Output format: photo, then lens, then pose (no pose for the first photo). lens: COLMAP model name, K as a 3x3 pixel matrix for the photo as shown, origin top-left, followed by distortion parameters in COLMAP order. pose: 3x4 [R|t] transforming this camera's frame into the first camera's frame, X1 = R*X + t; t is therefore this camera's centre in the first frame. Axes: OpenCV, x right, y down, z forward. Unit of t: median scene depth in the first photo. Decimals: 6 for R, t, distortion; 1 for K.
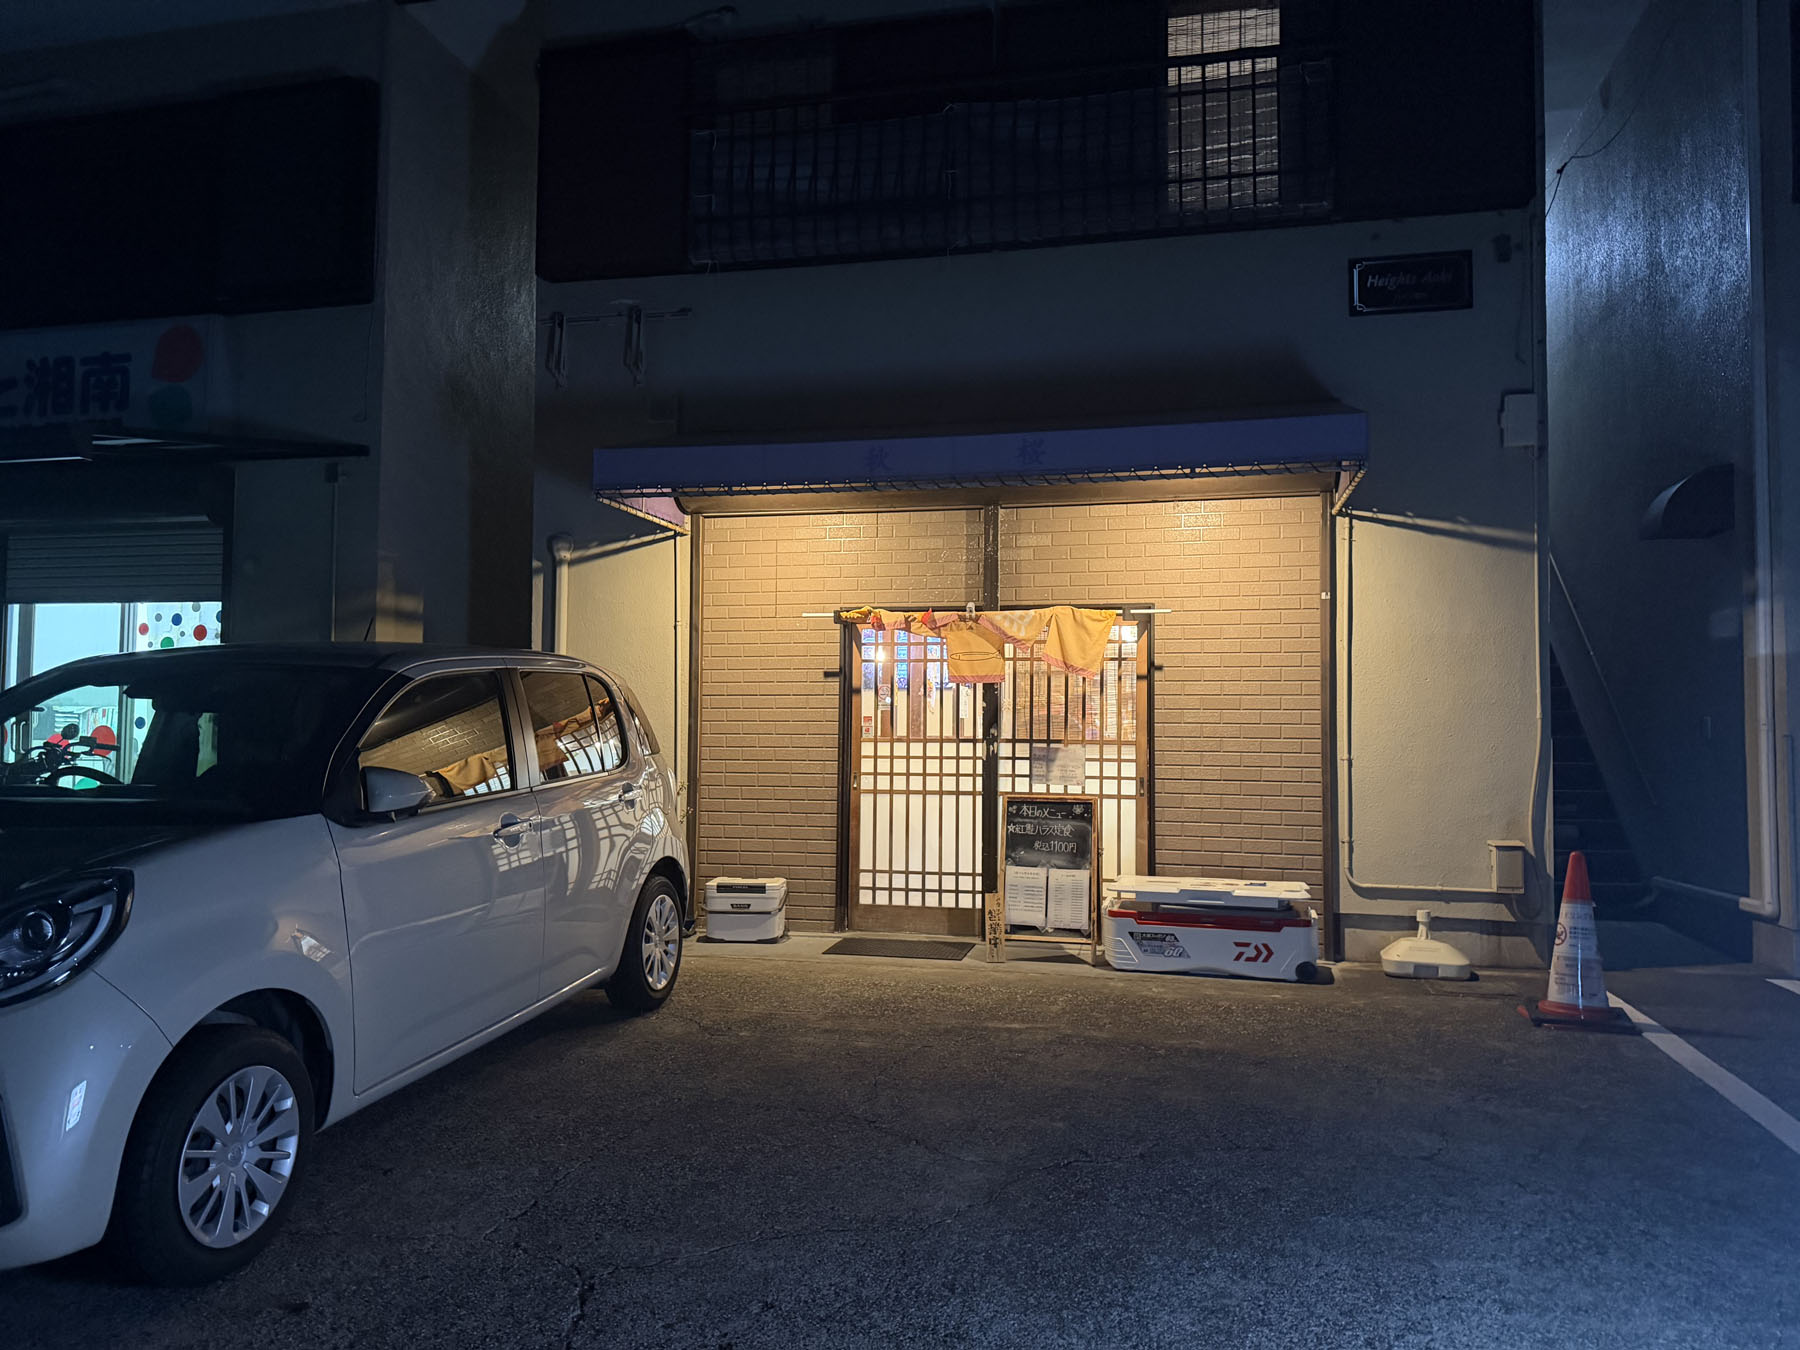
lens RADIAL K [[1243.8, 0, 892.9], [0, 1243.8, 680.0], [0, 0, 1]] dist [0.000084, -0.000078]
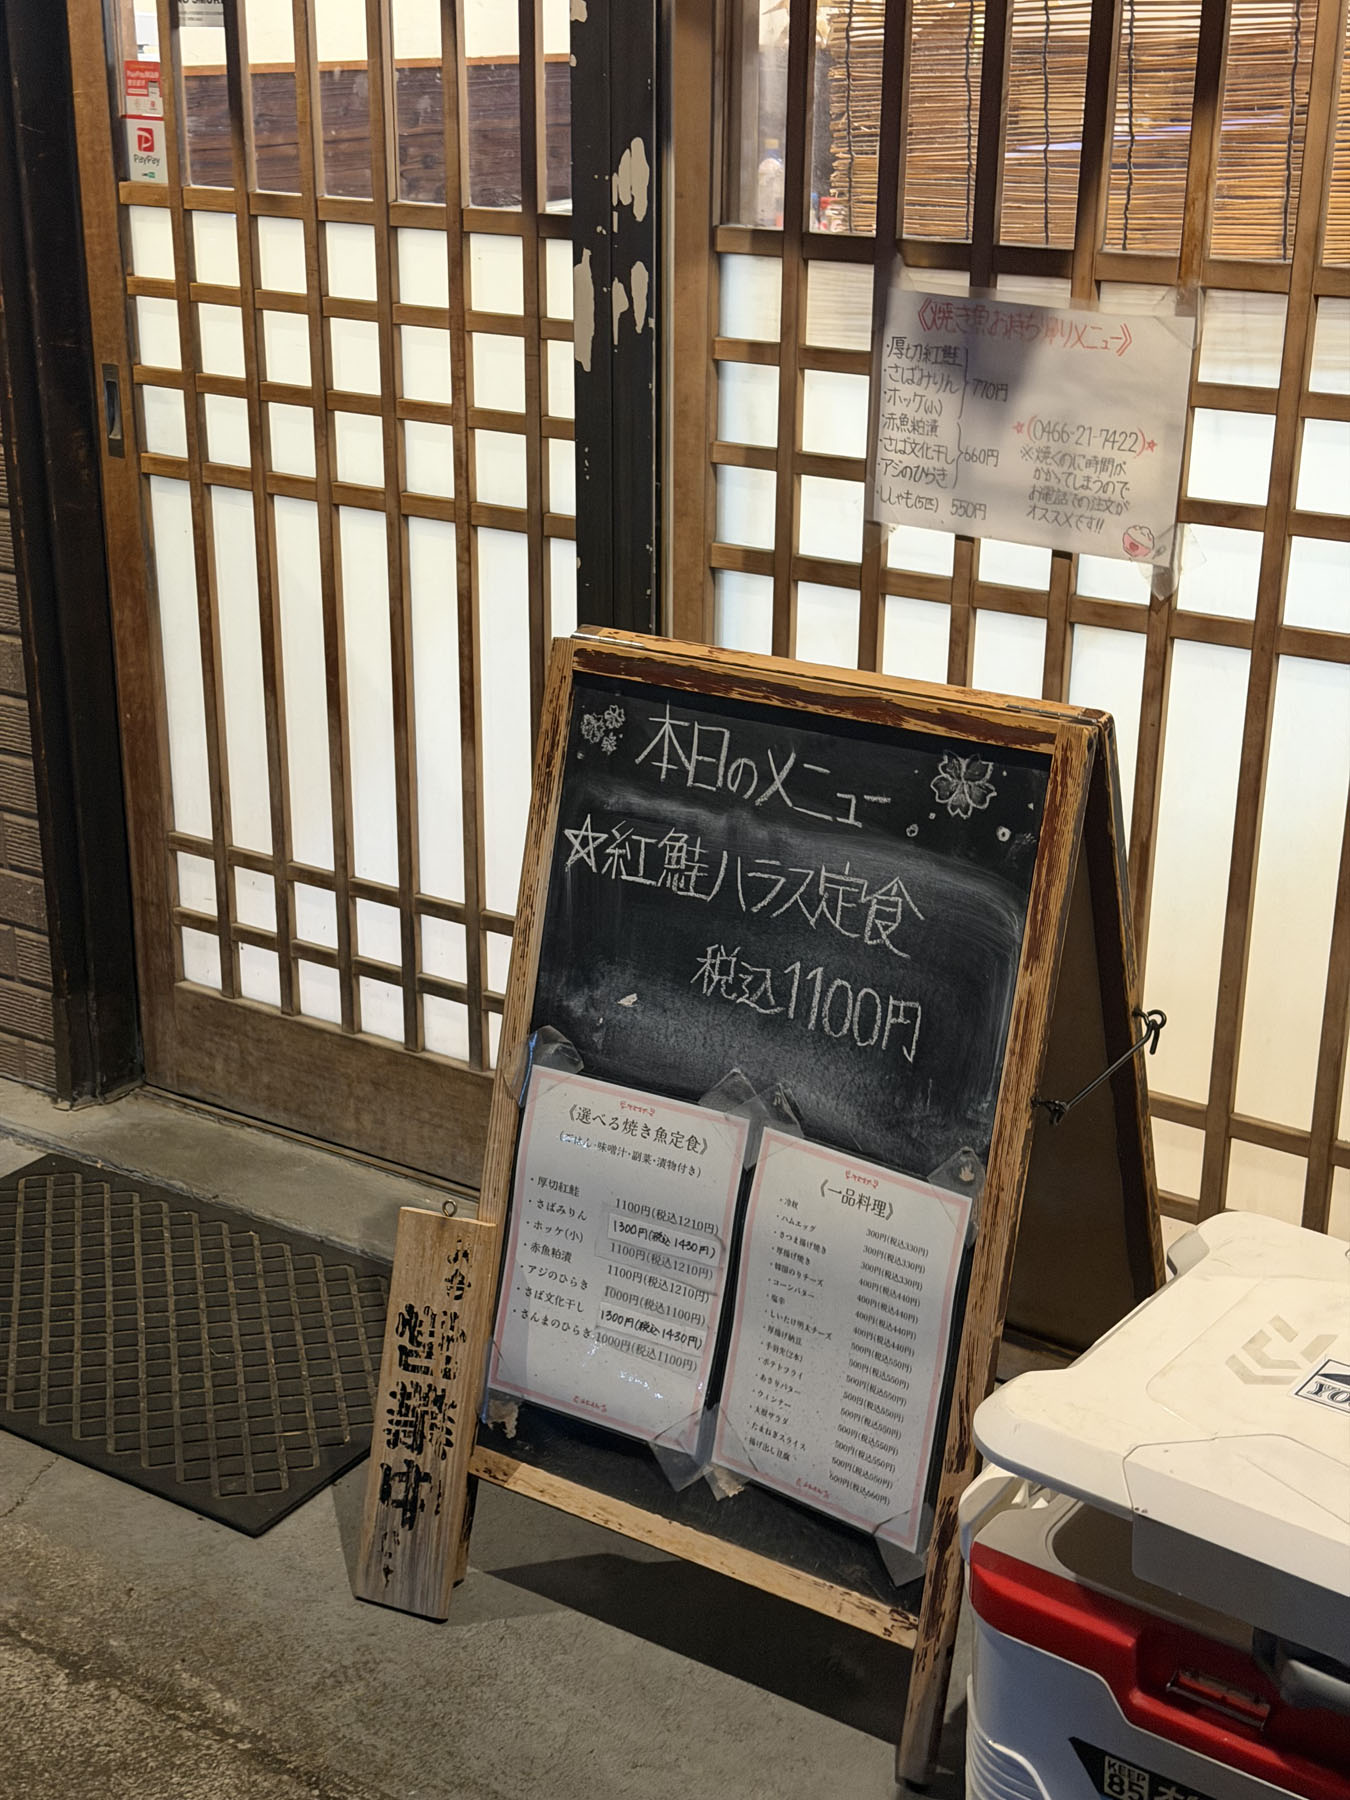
lens RADIAL K [[2514.9, 0, 680.7], [0, 2514.9, 891.5], [0, 0, 1]] dist [-0.031976, 0.000000]
pose [[0.923925, 0.119226, -0.363521, 0.215371], [0.036081, 0.918810, 0.393048, -0.003289], [0.380868, -0.376263, 0.844610, 0.688272]]
